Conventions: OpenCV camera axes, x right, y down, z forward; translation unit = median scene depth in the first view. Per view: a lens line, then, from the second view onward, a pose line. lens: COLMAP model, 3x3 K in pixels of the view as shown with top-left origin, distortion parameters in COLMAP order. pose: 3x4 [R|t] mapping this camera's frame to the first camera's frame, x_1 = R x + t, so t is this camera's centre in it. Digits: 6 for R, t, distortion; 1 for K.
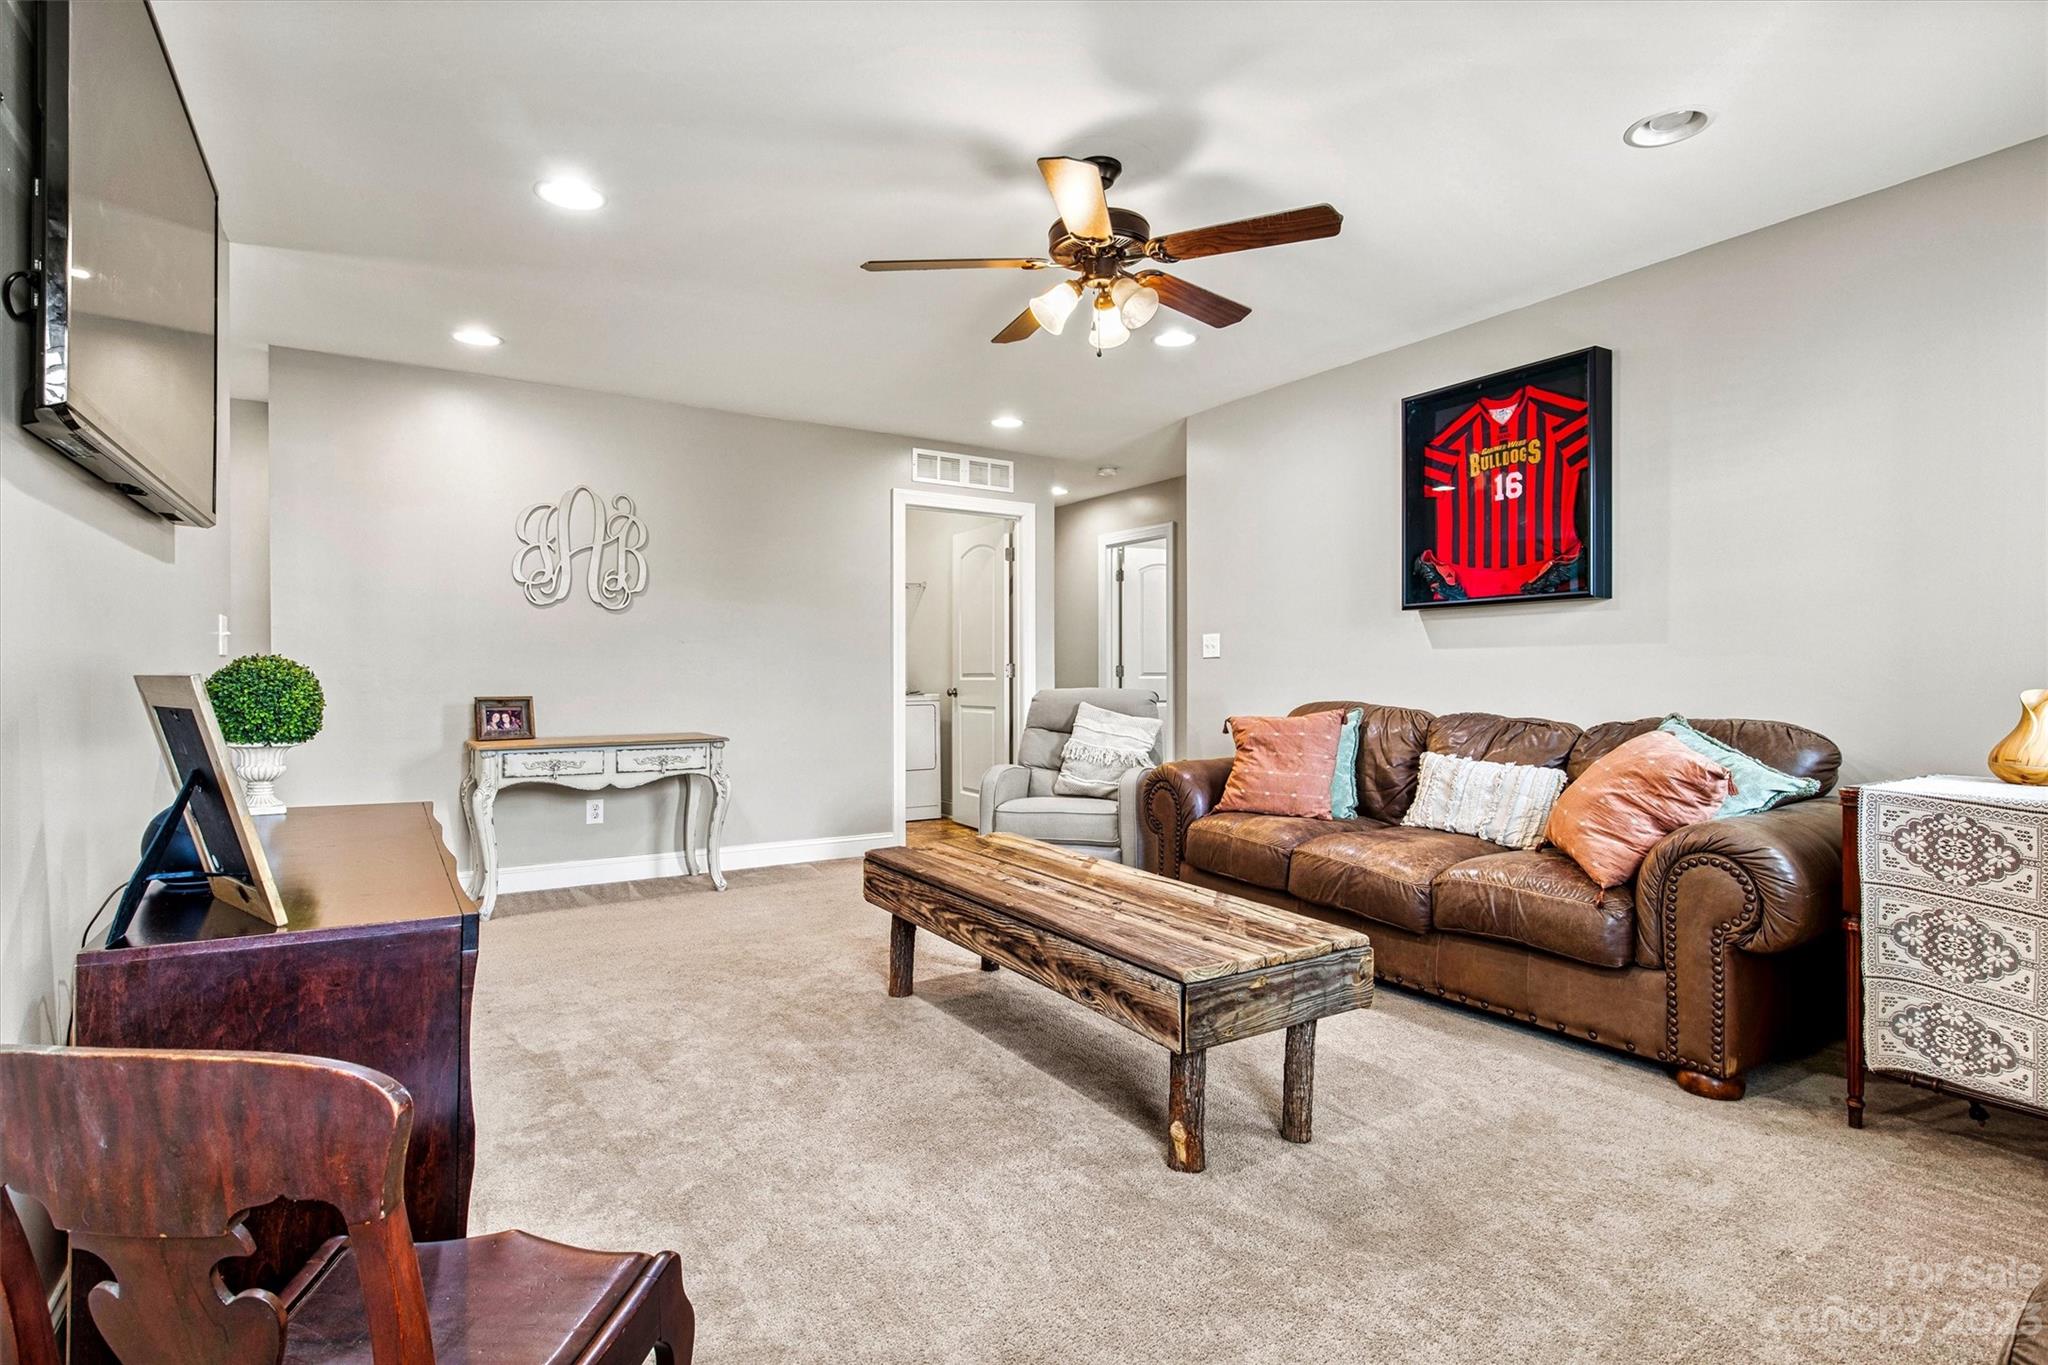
lens RADIAL K [[1018.2, 0, 1012.3], [0, 1018.2, 671.8], [0, 0, 1]] dist [0.001053, -0.000507]
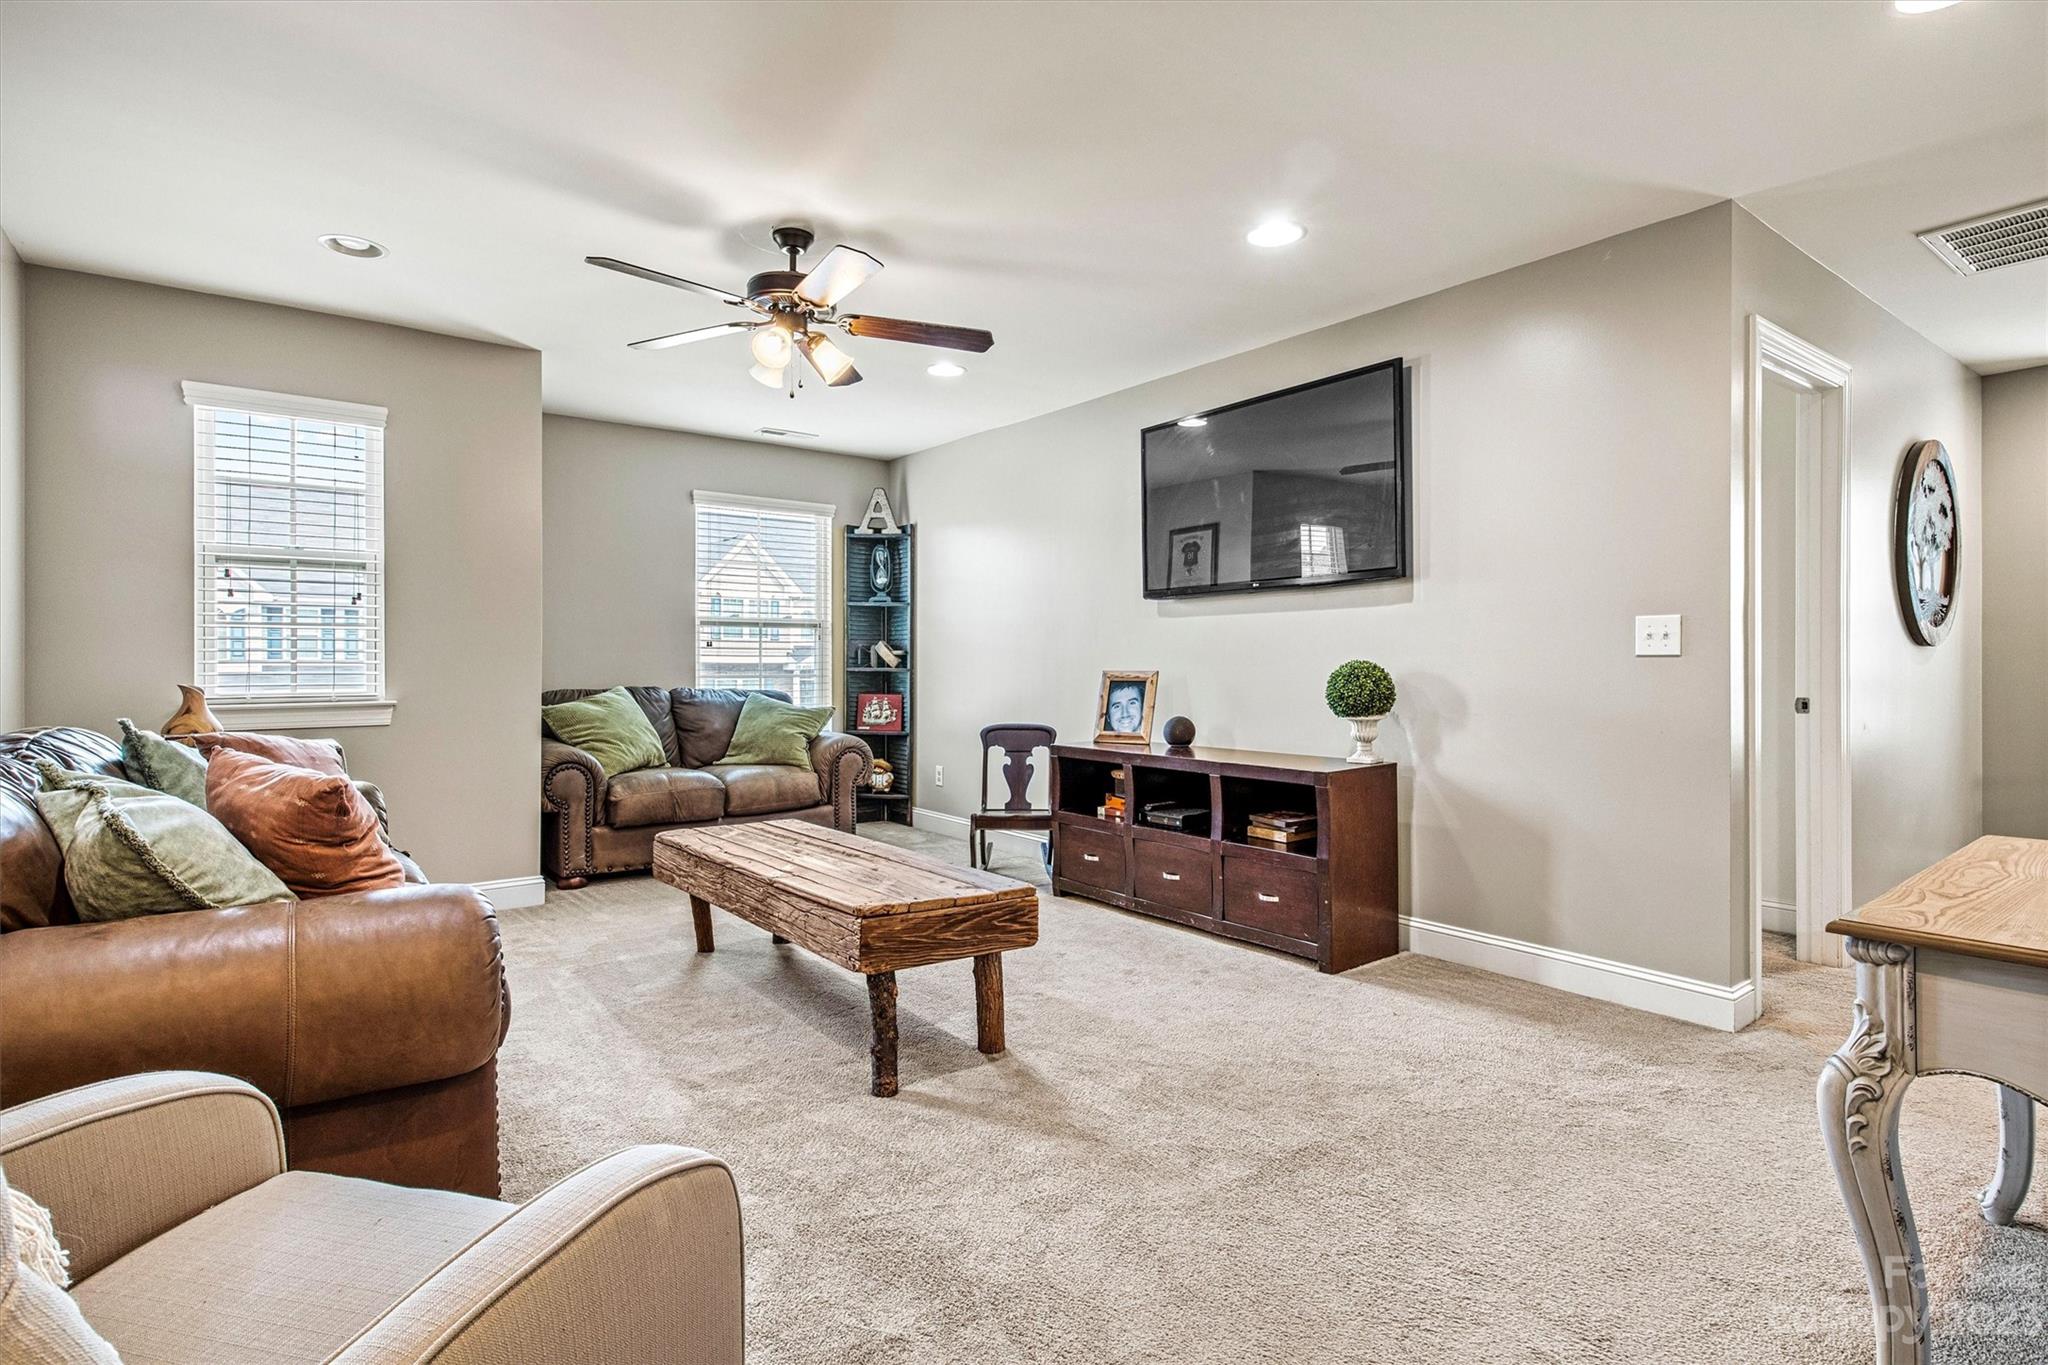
lens RADIAL K [[1018.2, 0, 1039.0], [0, 1018.2, 670.9], [0, 0, 1]] dist [0.001053, -0.000507]
pose [[-0.992773, -0.001585, -0.119995, -0.041365], [-0.001866, 0.999996, 0.002227, -0.004715], [0.119991, 0.002435, -0.992772, 1.610737]]
